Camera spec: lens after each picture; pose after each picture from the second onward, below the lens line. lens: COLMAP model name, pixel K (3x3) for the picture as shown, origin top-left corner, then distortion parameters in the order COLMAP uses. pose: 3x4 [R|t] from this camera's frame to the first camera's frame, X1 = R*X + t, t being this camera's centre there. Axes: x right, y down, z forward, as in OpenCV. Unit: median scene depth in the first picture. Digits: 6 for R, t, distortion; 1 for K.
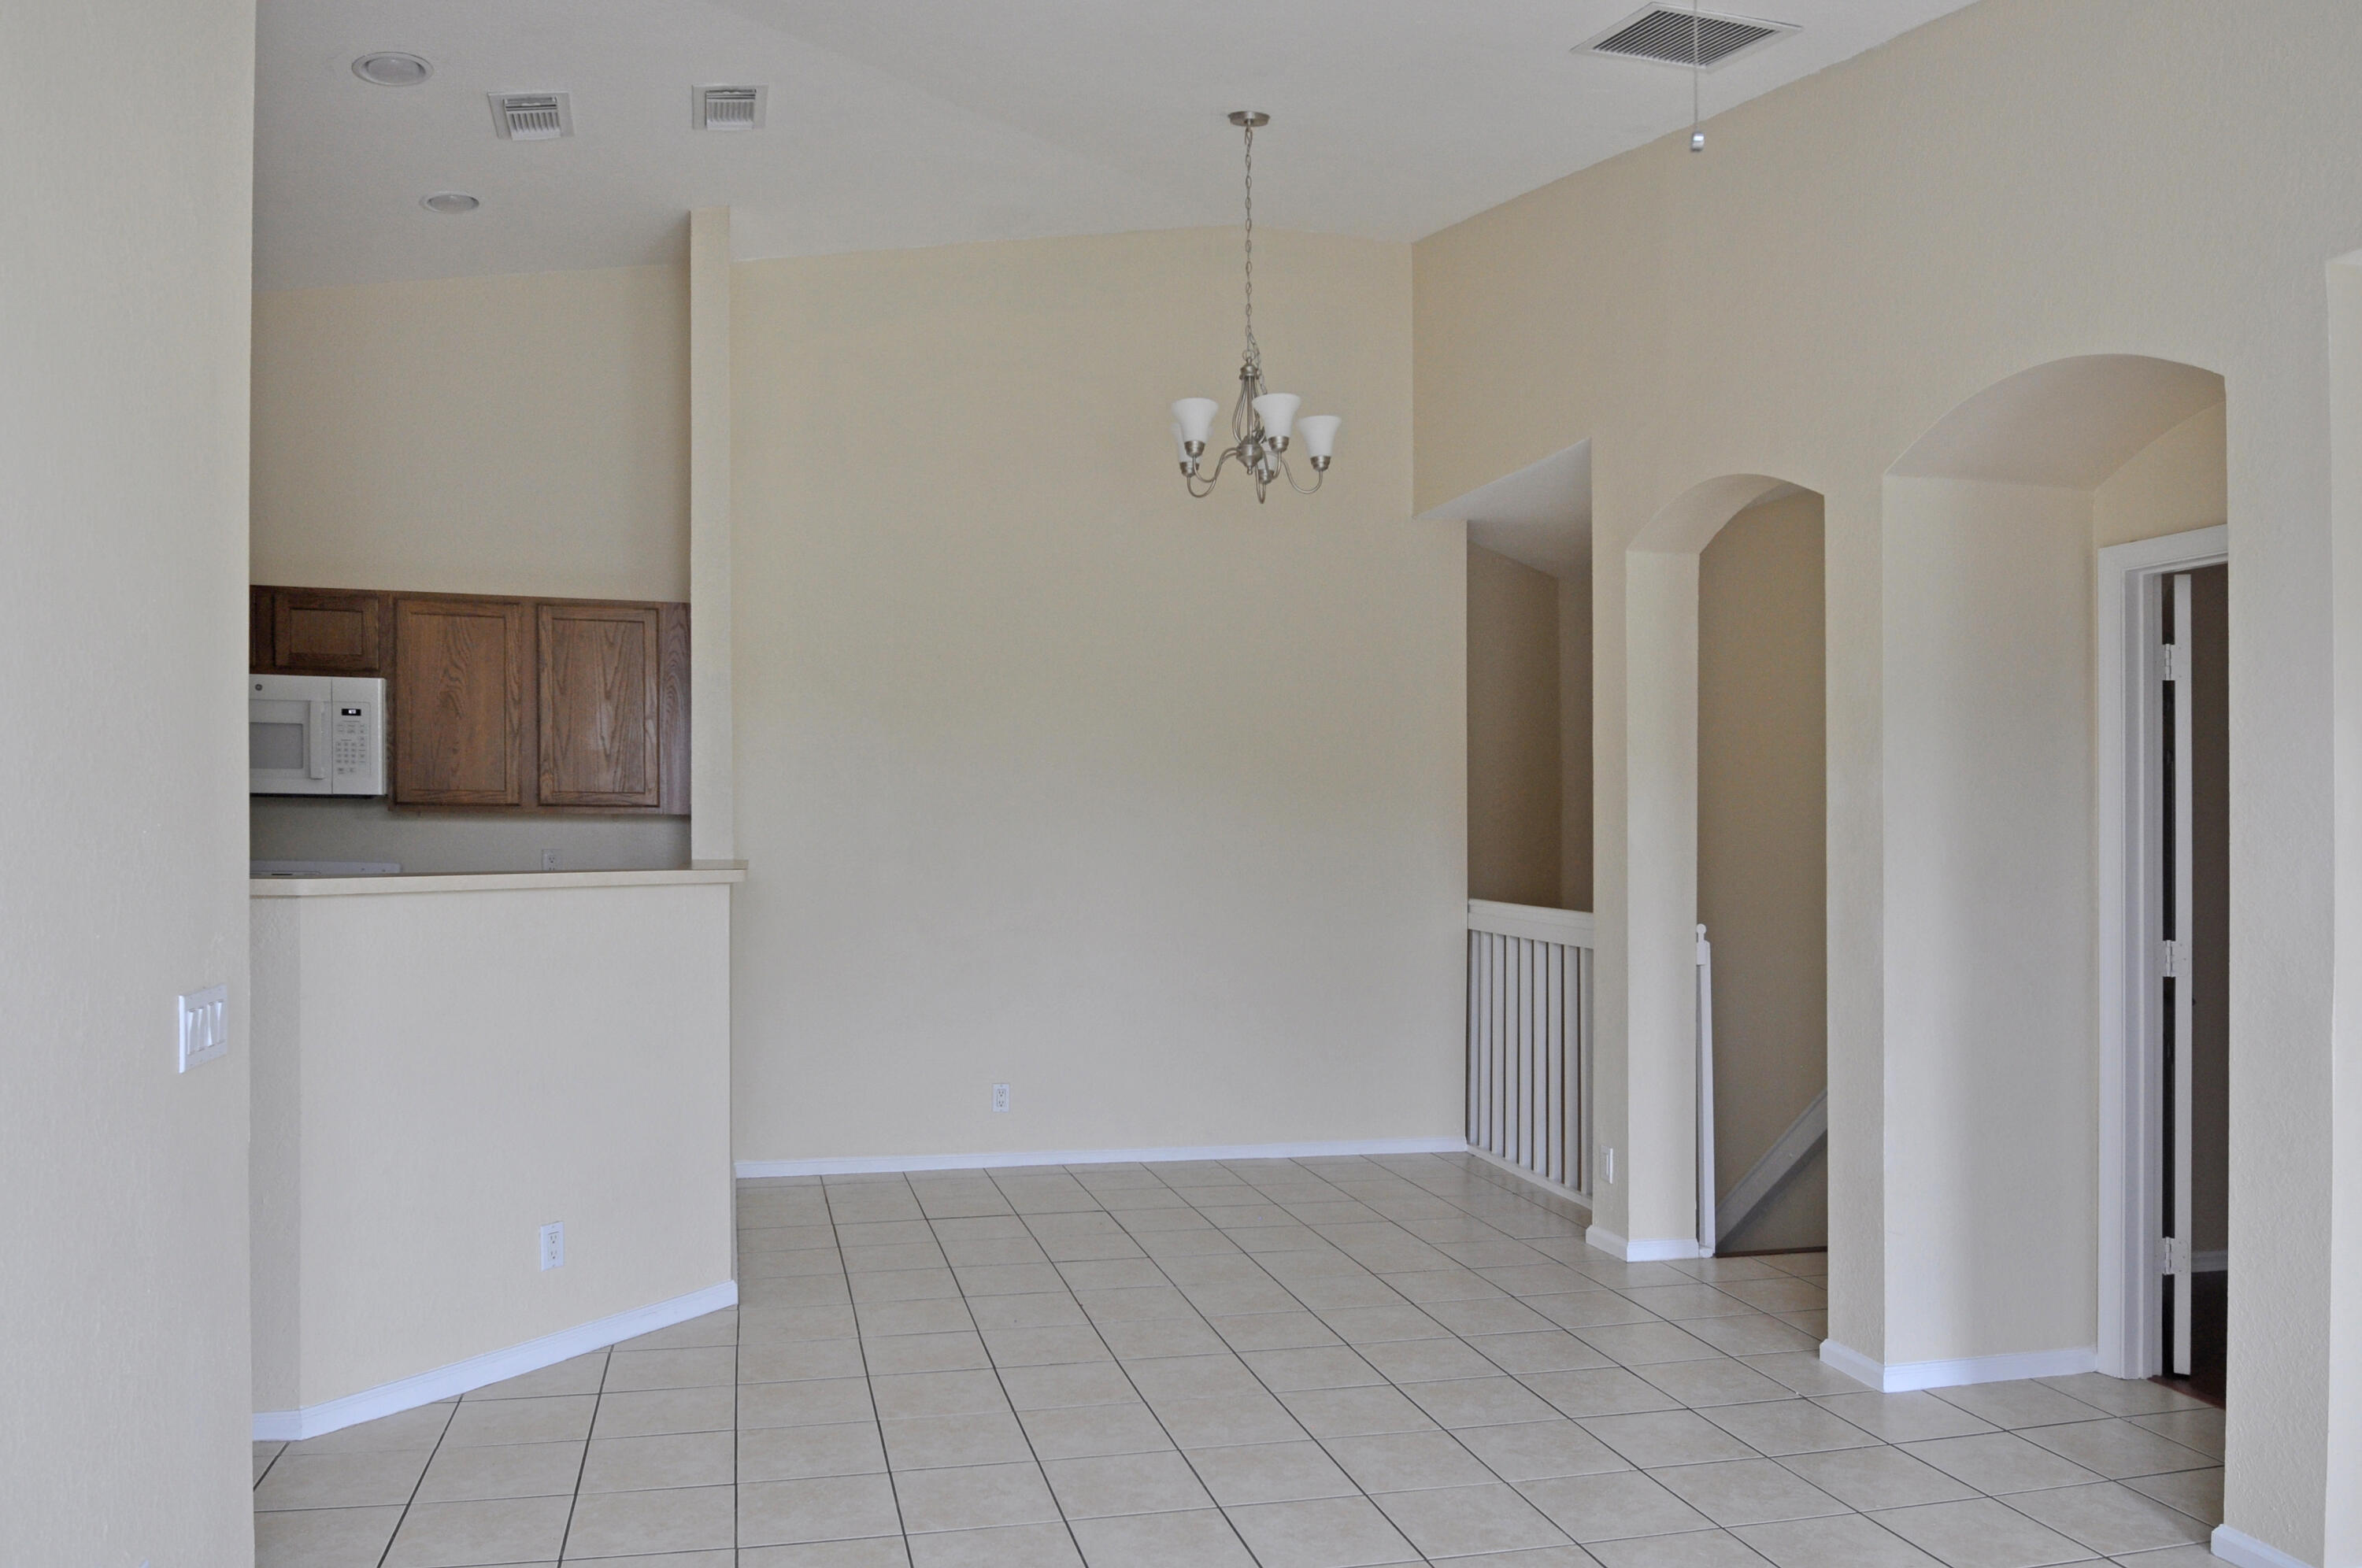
lens RADIAL K [[1669.0, 0, 1169.2], [0, 1669.0, 872.6], [0, 0, 1]] dist [0.007225, -0.043650]
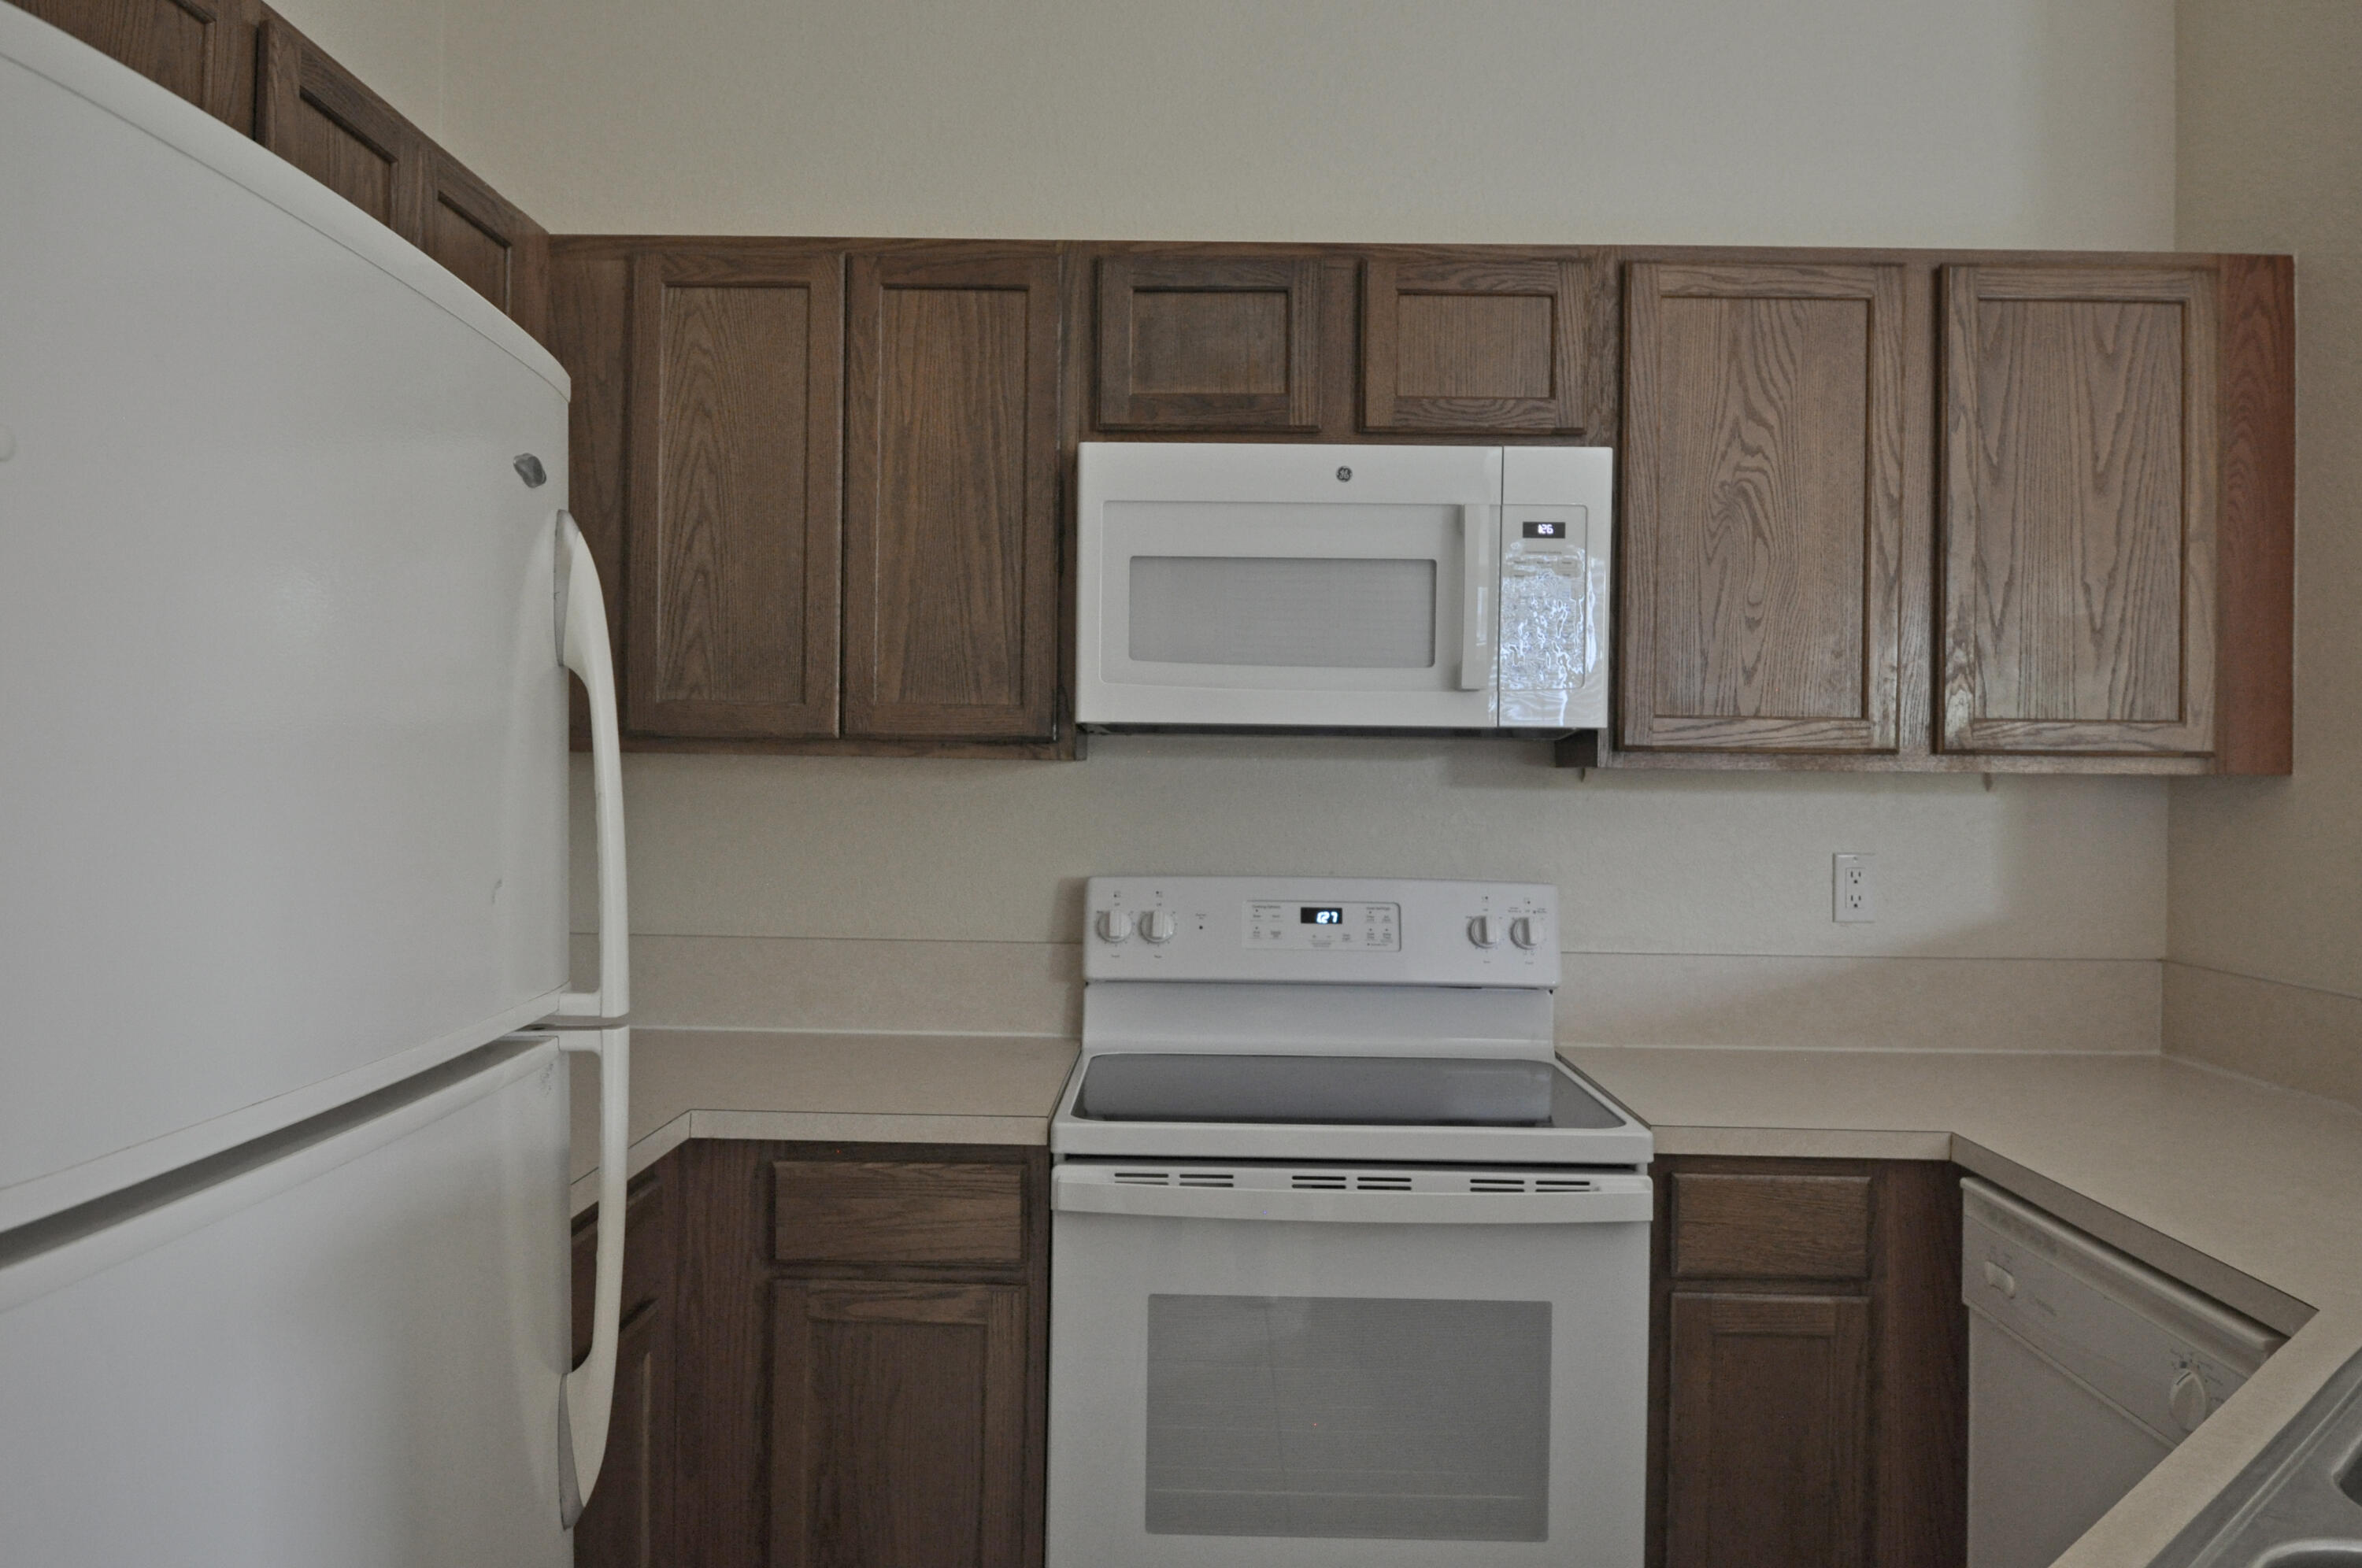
lens RADIAL K [[1669.0, 0, 1157.4], [0, 1669.0, 783.6], [0, 0, 1]] dist [0.007225, -0.043650]
pose [[0.967028, 0.004742, -0.254625, -0.481194], [-0.006119, 0.999971, -0.004619, -0.030514], [0.254595, 0.006025, 0.967029, 0.575584]]
